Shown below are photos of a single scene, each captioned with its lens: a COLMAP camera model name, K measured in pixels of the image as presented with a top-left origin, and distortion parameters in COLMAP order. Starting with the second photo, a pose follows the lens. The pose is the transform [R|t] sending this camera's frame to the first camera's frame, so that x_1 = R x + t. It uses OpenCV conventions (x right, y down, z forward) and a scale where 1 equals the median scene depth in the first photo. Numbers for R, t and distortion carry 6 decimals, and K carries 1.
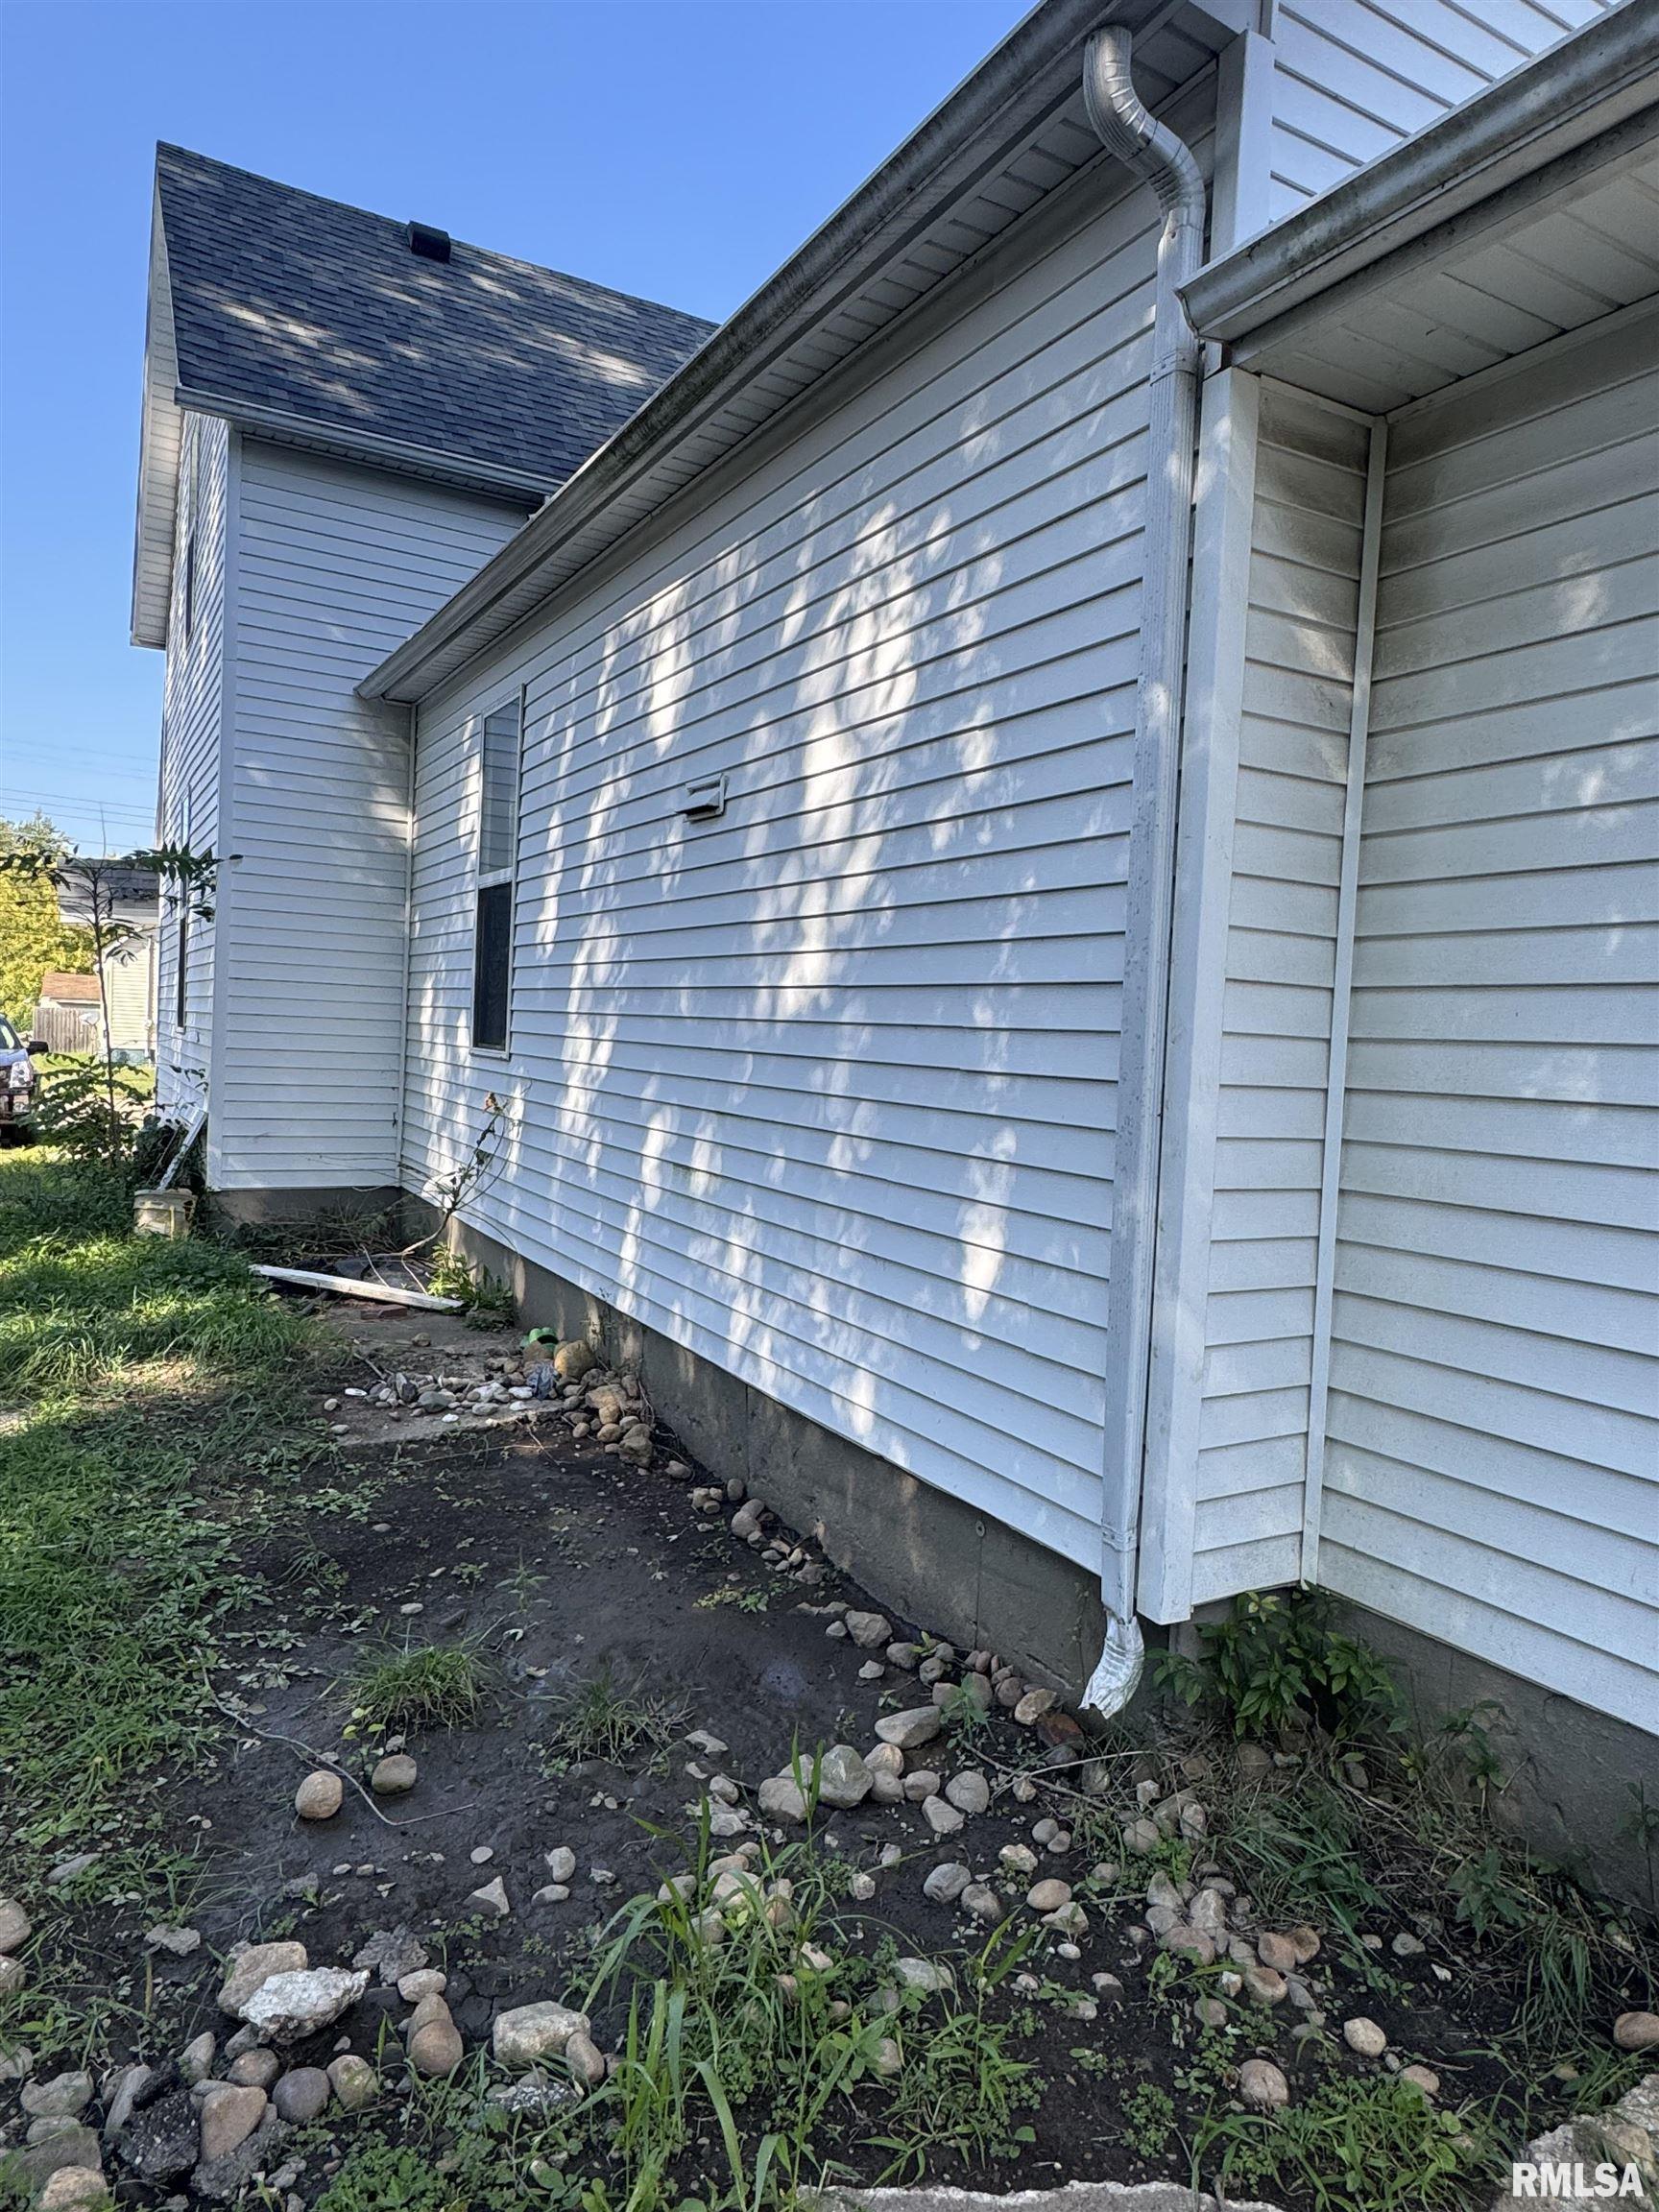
lens RADIAL K [[1357.1, 0, 835.7], [0, 1357.1, 1103.7], [0, 0, 1]] dist [-0.002712, 0.000871]
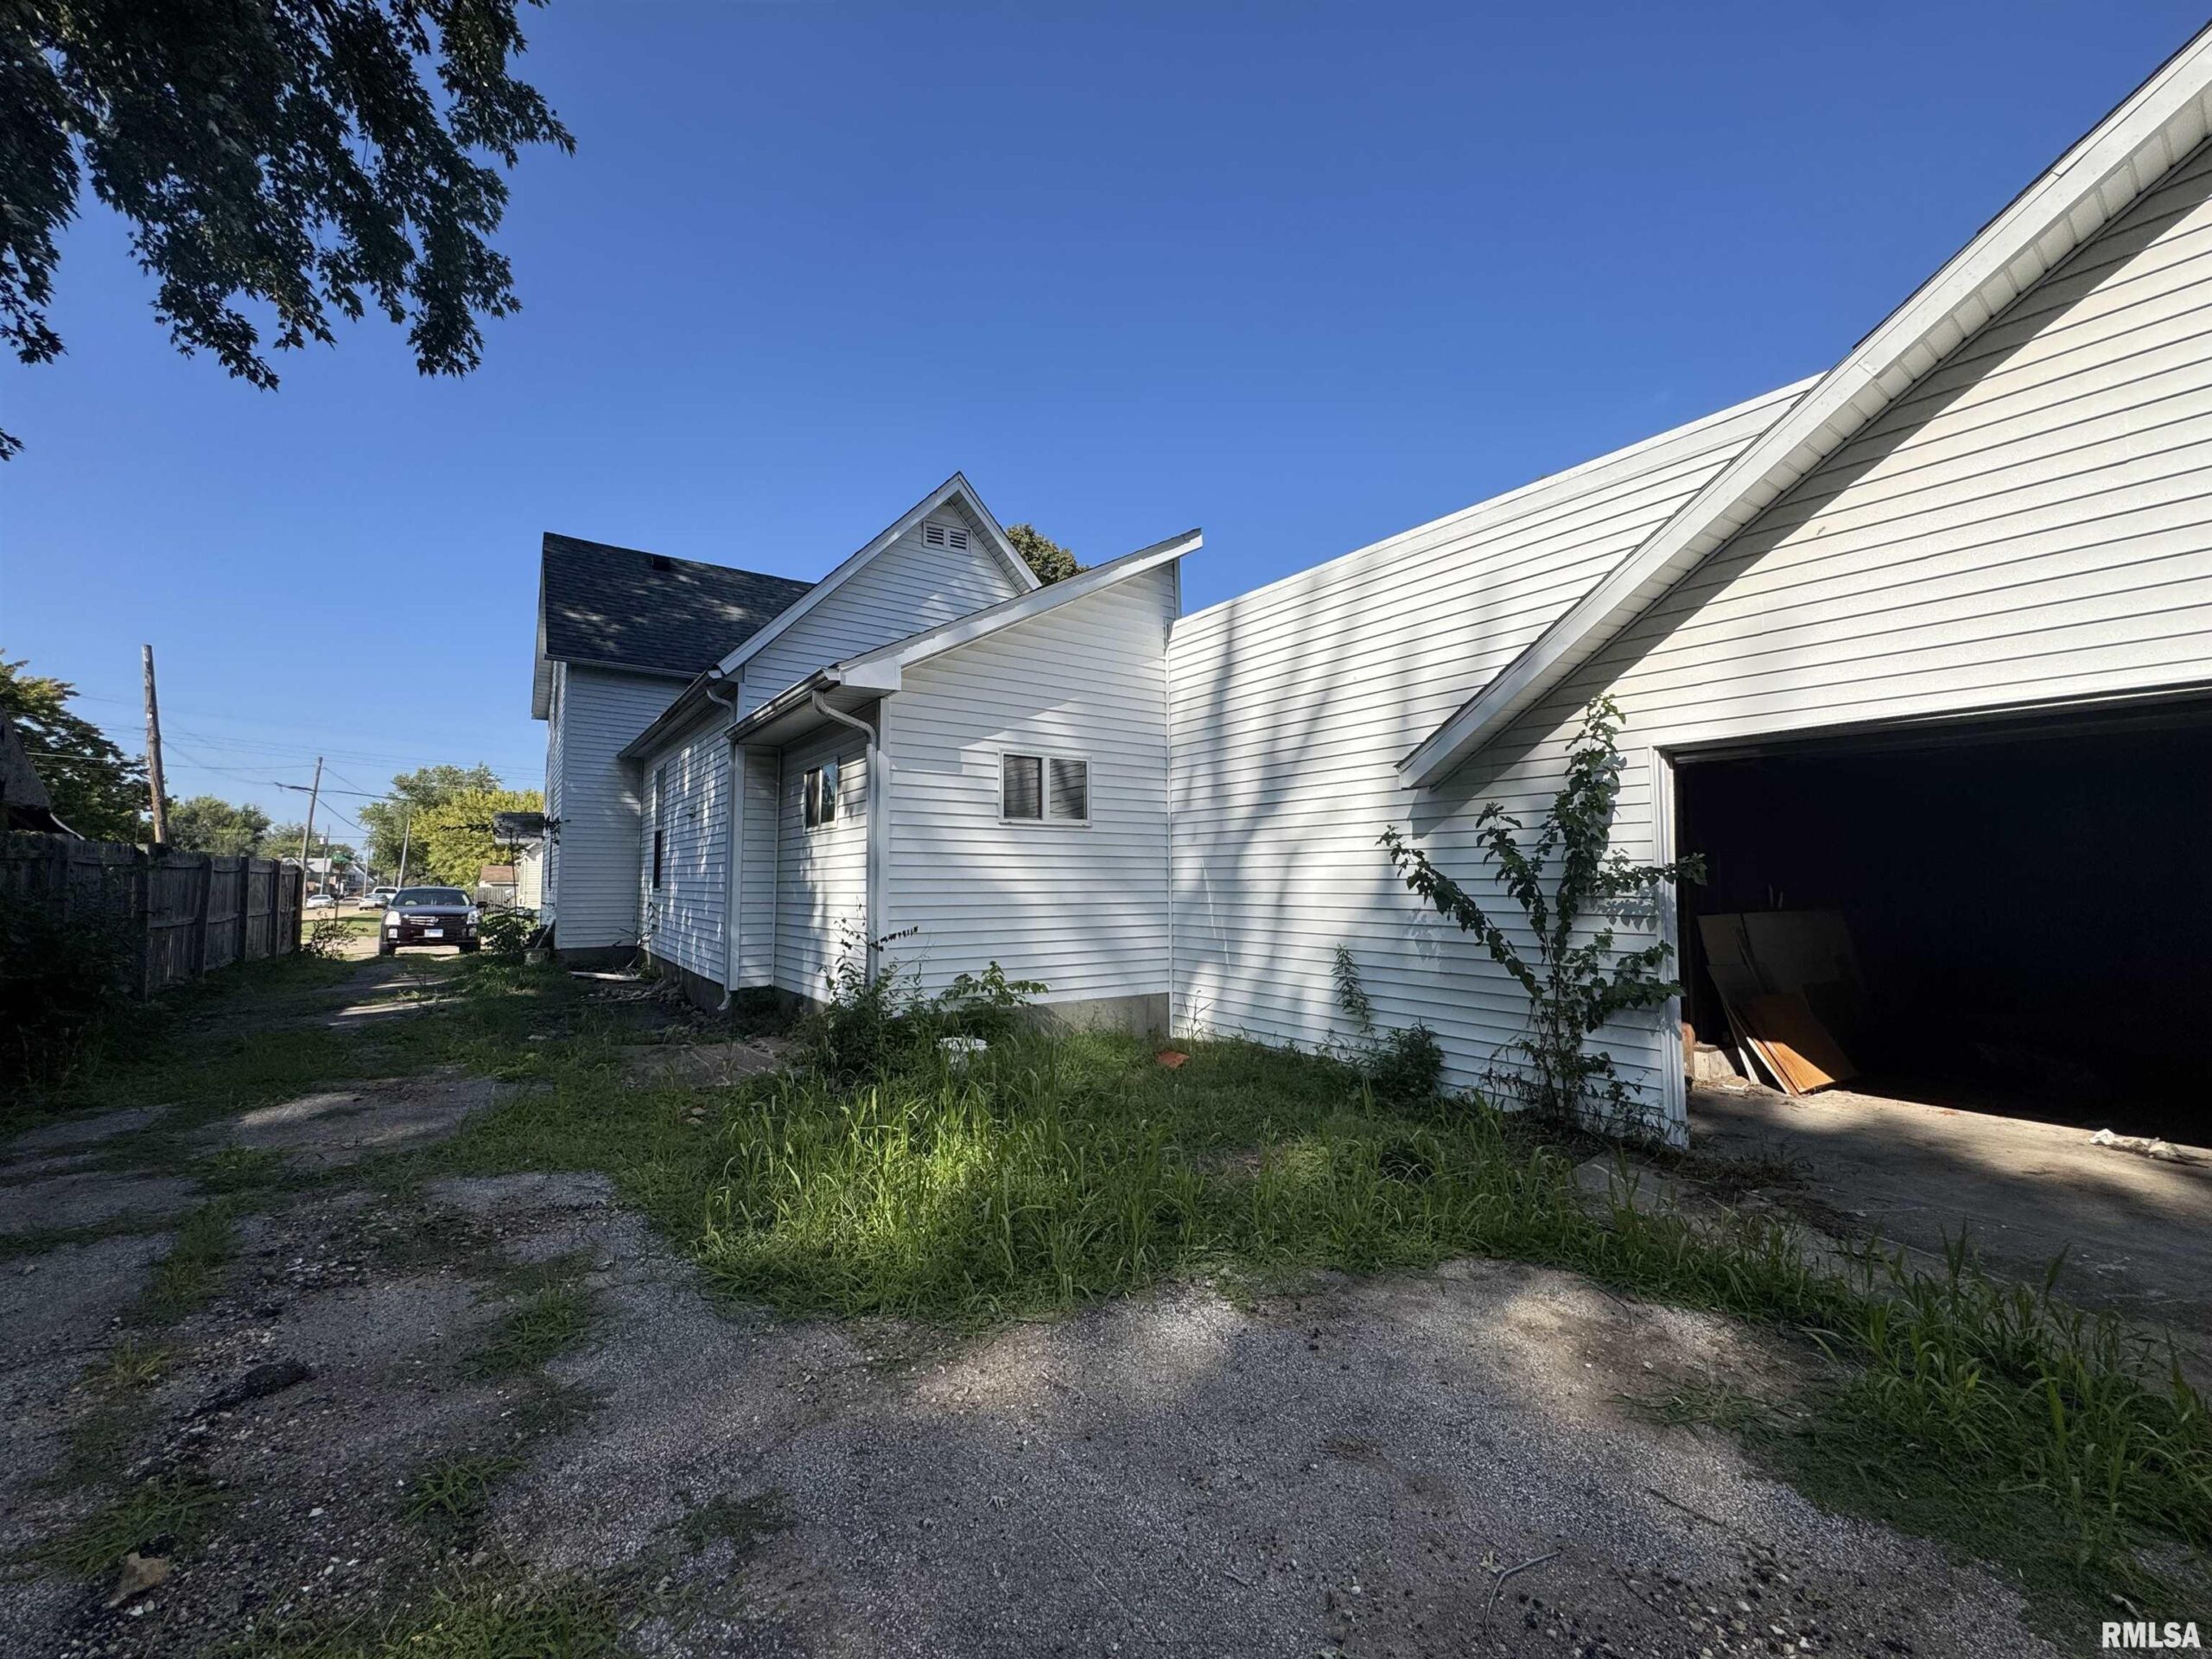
lens RADIAL K [[898.9, 0, 1110.6], [0, 898.9, 831.2], [0, 0, 1]] dist [-0.004399, -0.000148]
pose [[0.995011, -0.048539, 0.087164, 0.437131], [0.057110, 0.993478, -0.098696, 0.065785], [-0.081805, 0.103181, 0.991293, -0.779344]]
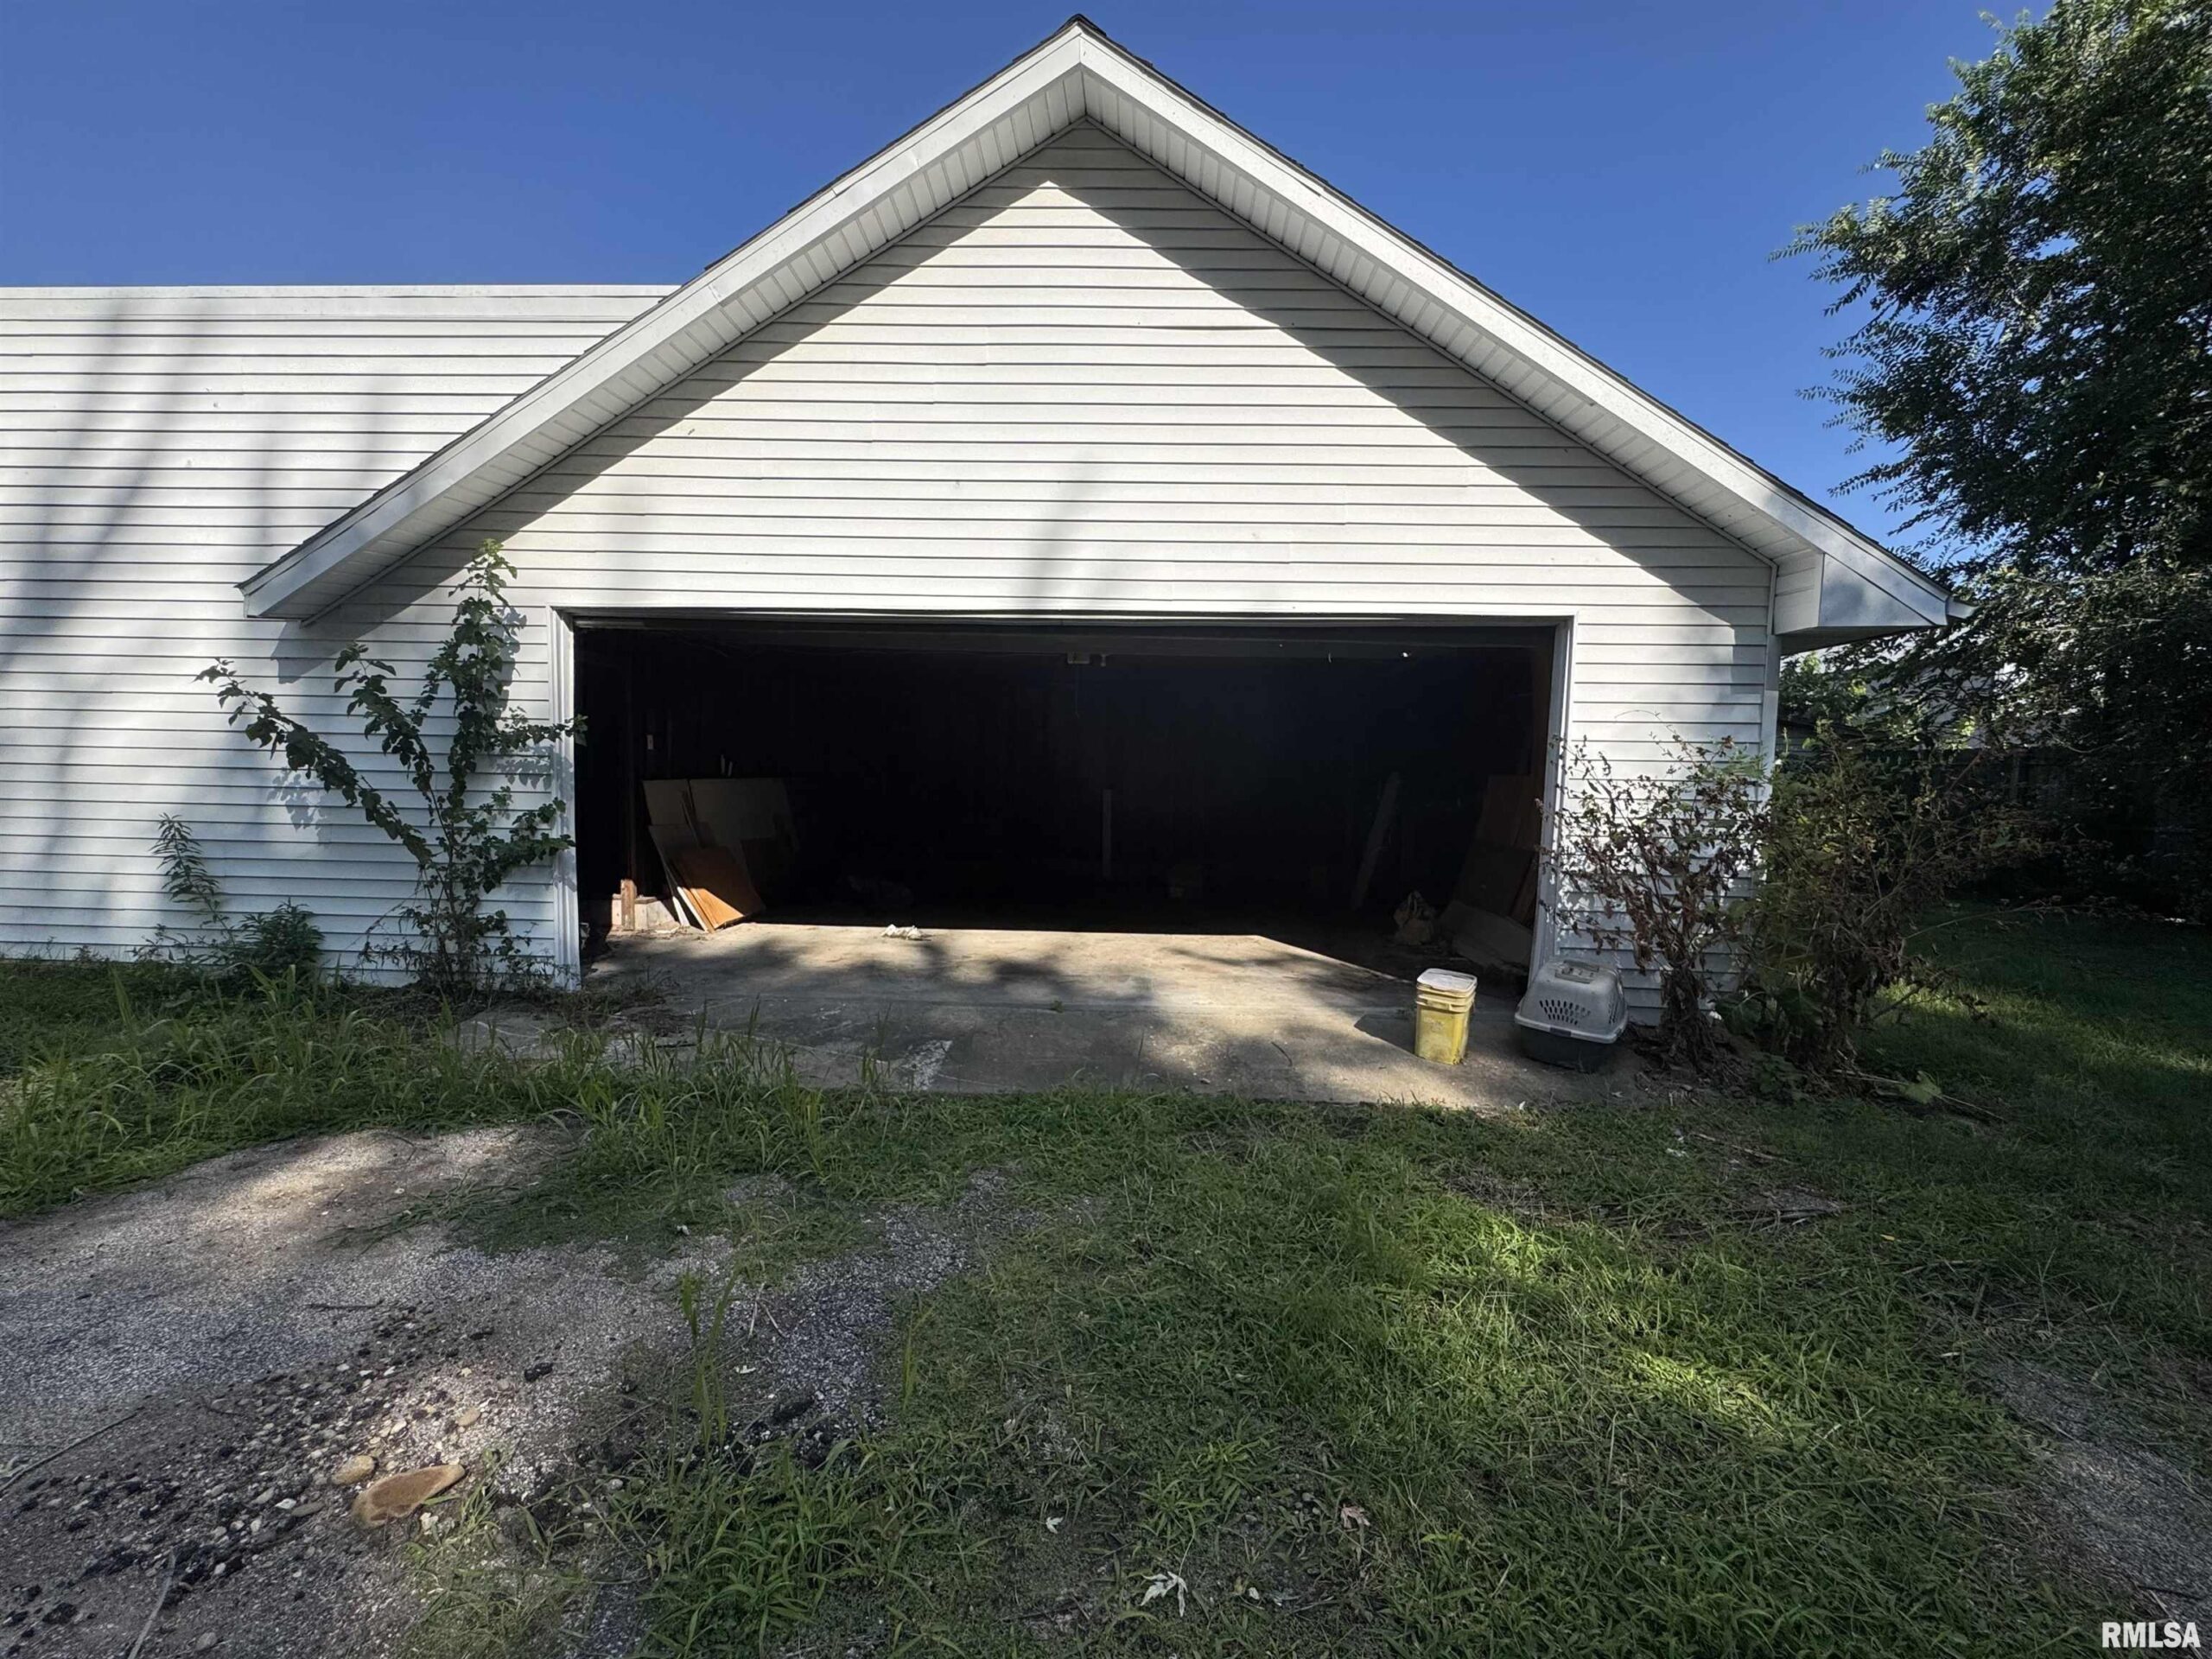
lens RADIAL K [[898.9, 0, 1115.5], [0, 898.9, 826.5], [0, 0, 1]] dist [-0.004399, -0.000148]
pose [[0.516680, -0.092868, 0.851127, 0.760755], [0.045198, 0.995672, 0.081201, 0.147556], [-0.854985, -0.003486, 0.518641, -1.102822]]
